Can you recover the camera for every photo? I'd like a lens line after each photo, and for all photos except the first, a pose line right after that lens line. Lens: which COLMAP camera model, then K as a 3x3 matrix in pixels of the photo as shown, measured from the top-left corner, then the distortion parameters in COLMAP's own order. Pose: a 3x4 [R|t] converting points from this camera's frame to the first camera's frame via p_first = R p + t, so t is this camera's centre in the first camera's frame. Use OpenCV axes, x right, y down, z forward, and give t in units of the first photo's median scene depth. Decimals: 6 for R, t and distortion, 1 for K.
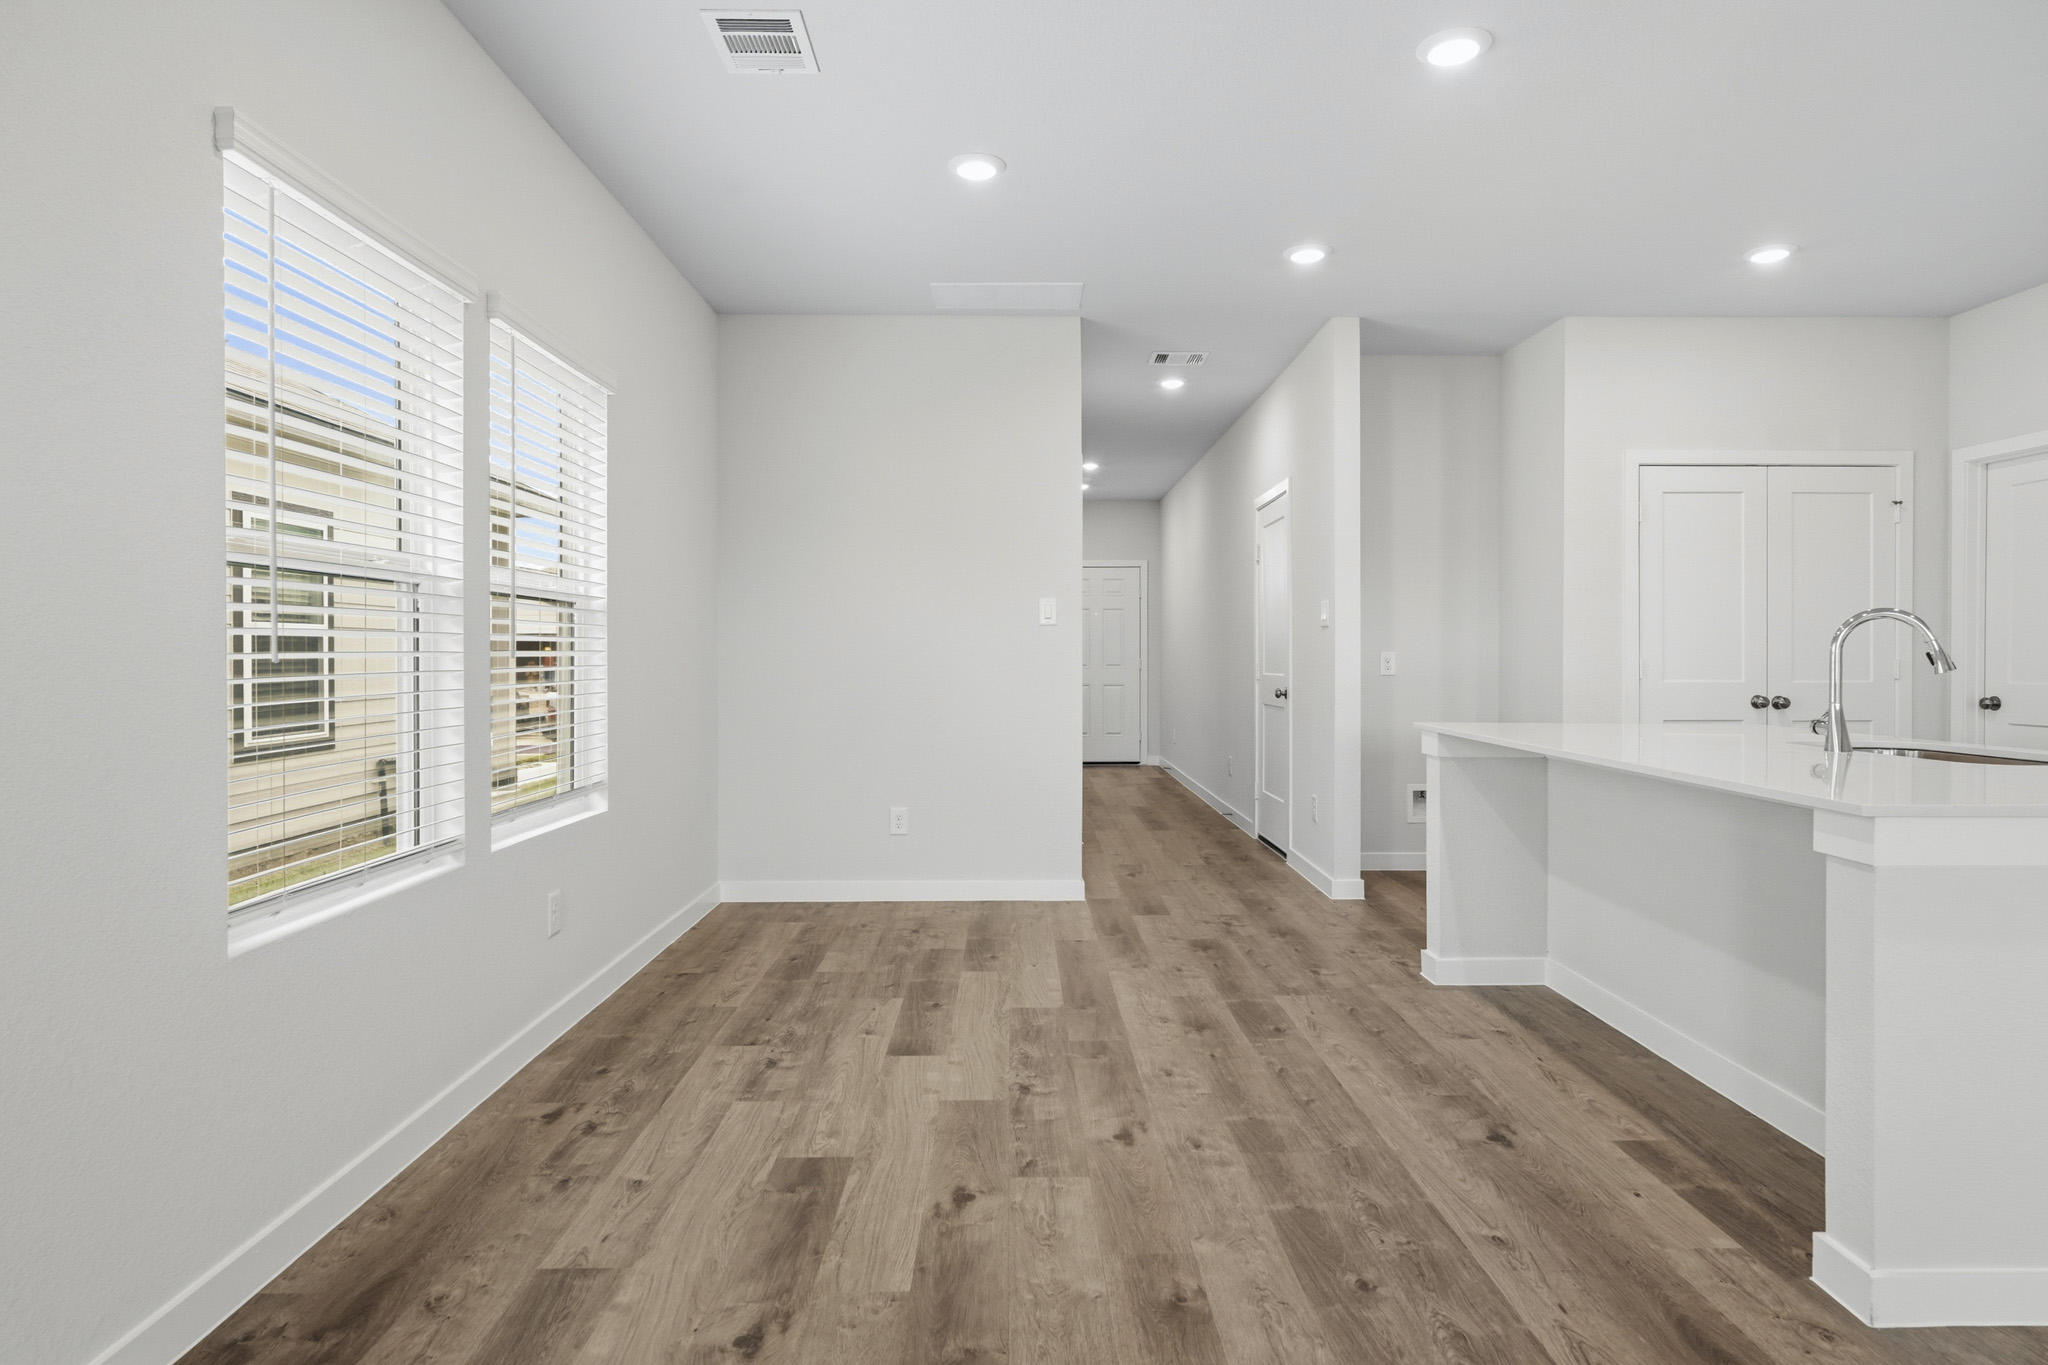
lens RADIAL K [[1142.8, 0, 1027.9], [0, 1142.8, 660.4], [0, 0, 1]] dist [-0.001792, -0.000690]
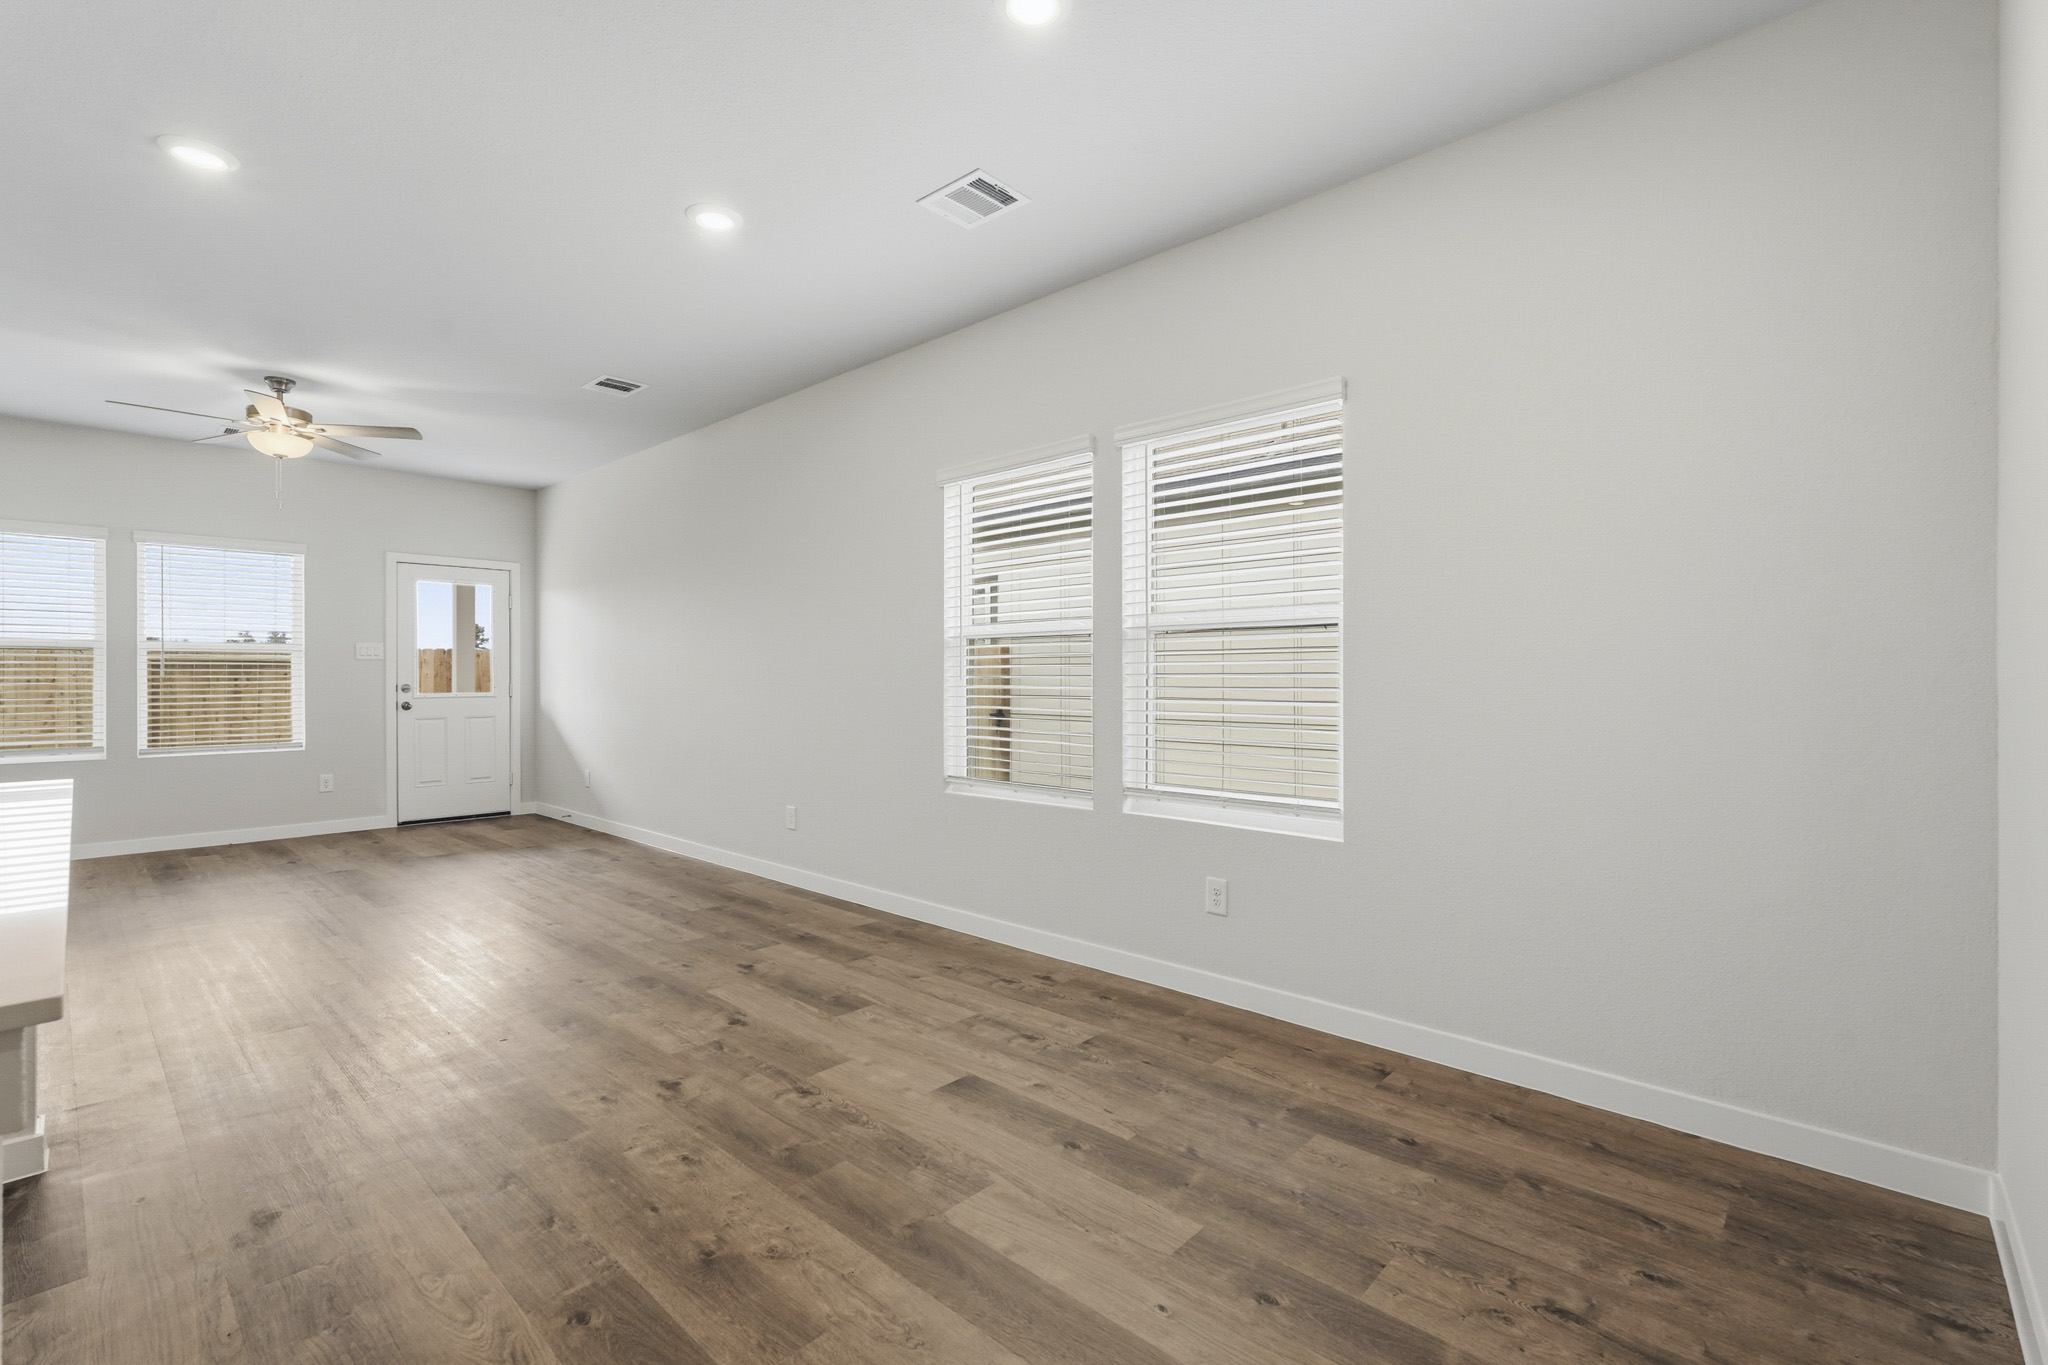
lens RADIAL K [[906.1, 0, 1022.9], [0, 906.1, 679.6], [0, 0, 1]] dist [-0.022837, 0.009318]
pose [[-0.686542, 0.002558, -0.727085, 0.430159], [-0.003421, 0.999971, 0.006748, -0.008851], [0.727082, 0.007120, -0.686514, 1.601042]]
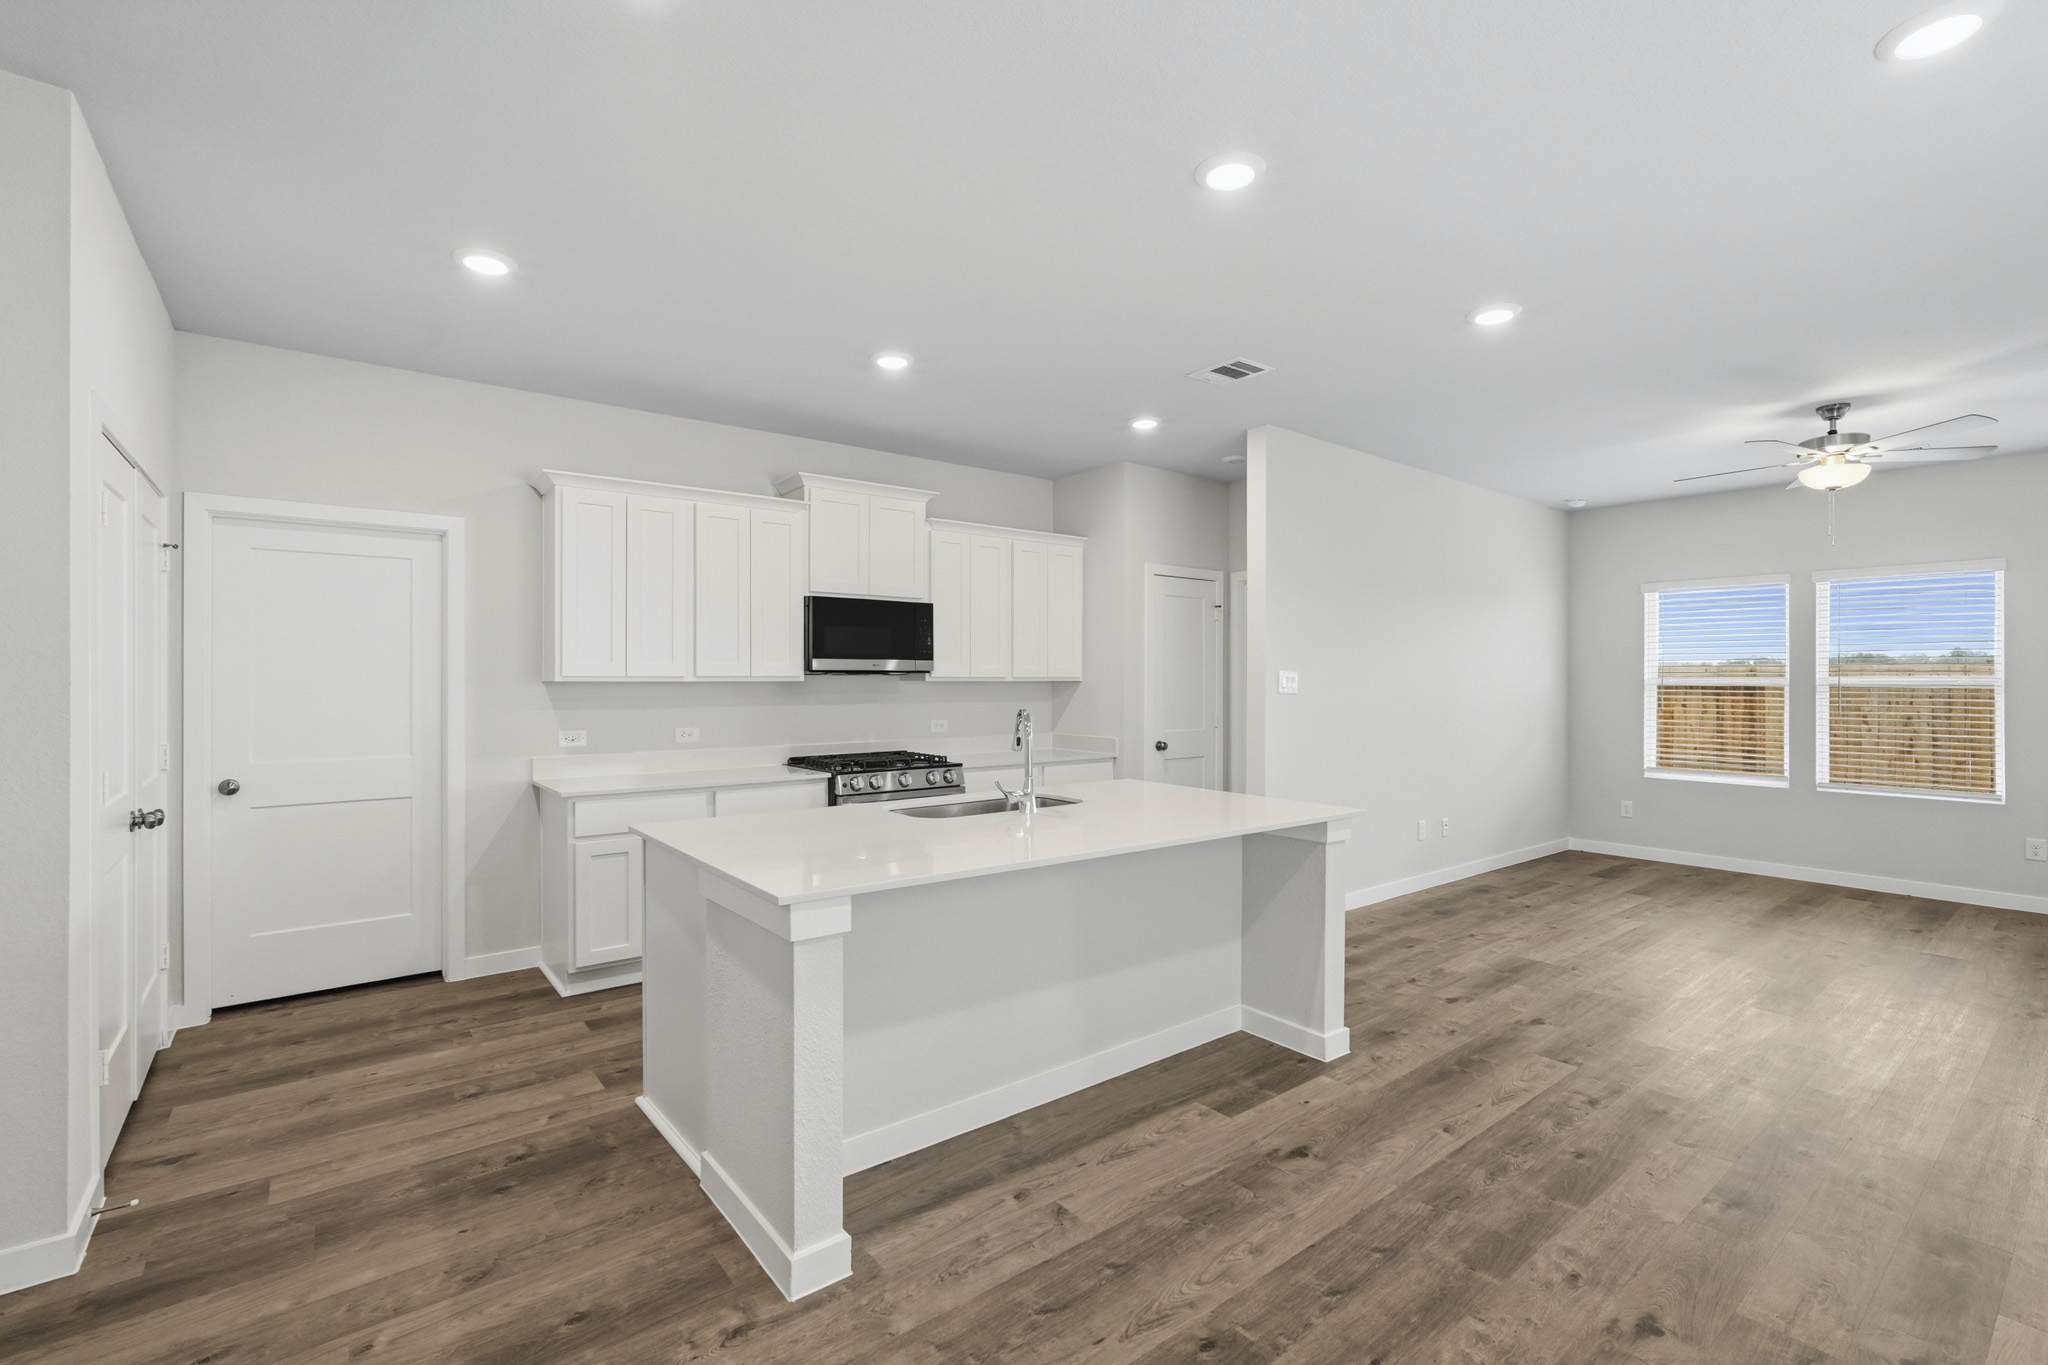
lens RADIAL K [[906.1, 0, 1022.9], [0, 906.1, 679.6], [0, 0, 1]] dist [-0.022837, 0.009318]
pose [[-0.605821, 0.000367, 0.795601, -0.146678], [0.003352, 0.999992, 0.002090, -0.076369], [-0.795594, 0.003933, -0.605818, 1.522258]]
